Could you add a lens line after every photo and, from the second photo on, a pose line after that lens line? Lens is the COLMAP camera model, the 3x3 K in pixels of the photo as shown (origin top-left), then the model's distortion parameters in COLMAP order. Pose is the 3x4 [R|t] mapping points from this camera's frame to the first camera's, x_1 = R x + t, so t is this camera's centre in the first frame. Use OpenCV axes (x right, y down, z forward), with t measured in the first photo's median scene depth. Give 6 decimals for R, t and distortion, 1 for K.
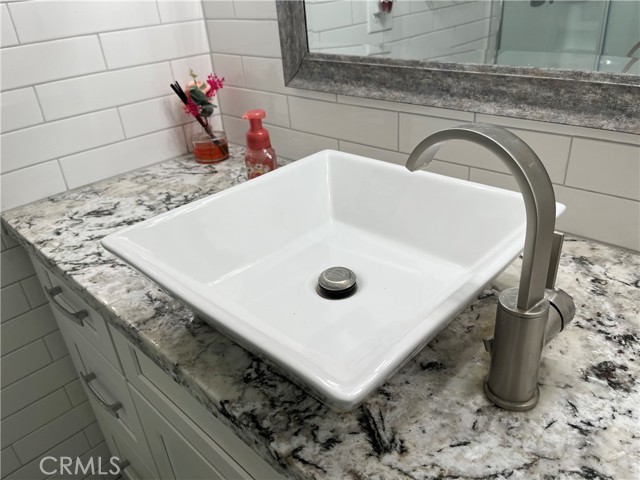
lens RADIAL K [[483.1, 0, 326.0], [0, 483.1, 239.4], [0, 0, 1]] dist [0.064386, -0.088180]
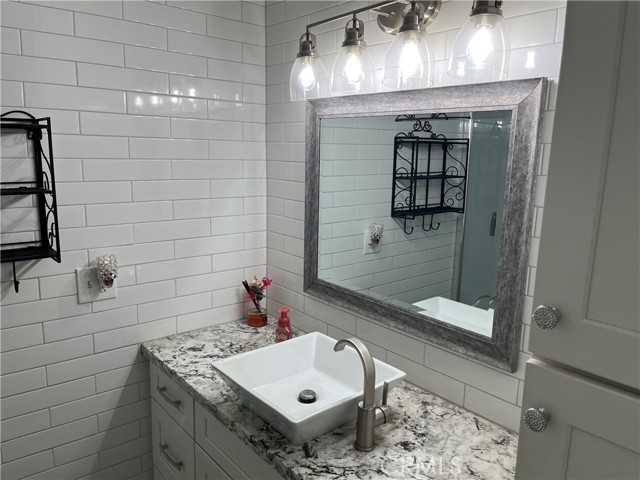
lens RADIAL K [[483.1, 0, 325.6], [0, 483.1, 238.1], [0, 0, 1]] dist [0.064386, -0.088180]
pose [[0.990868, 0.110083, -0.077856, 0.166471], [-0.128788, 0.943666, -0.304809, 0.060728], [0.039916, 0.312052, 0.949226, -1.120693]]
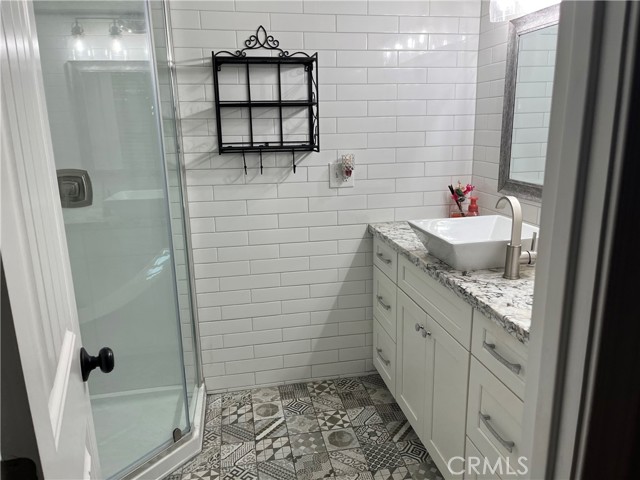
lens RADIAL K [[483.1, 0, 324.2], [0, 483.1, 241.5], [0, 0, 1]] dist [0.064386, -0.088180]
pose [[0.815874, 0.188646, -0.546591, 0.709379], [-0.310267, 0.940503, -0.138525, 0.601155], [0.487938, 0.282608, 0.825863, -1.540700]]
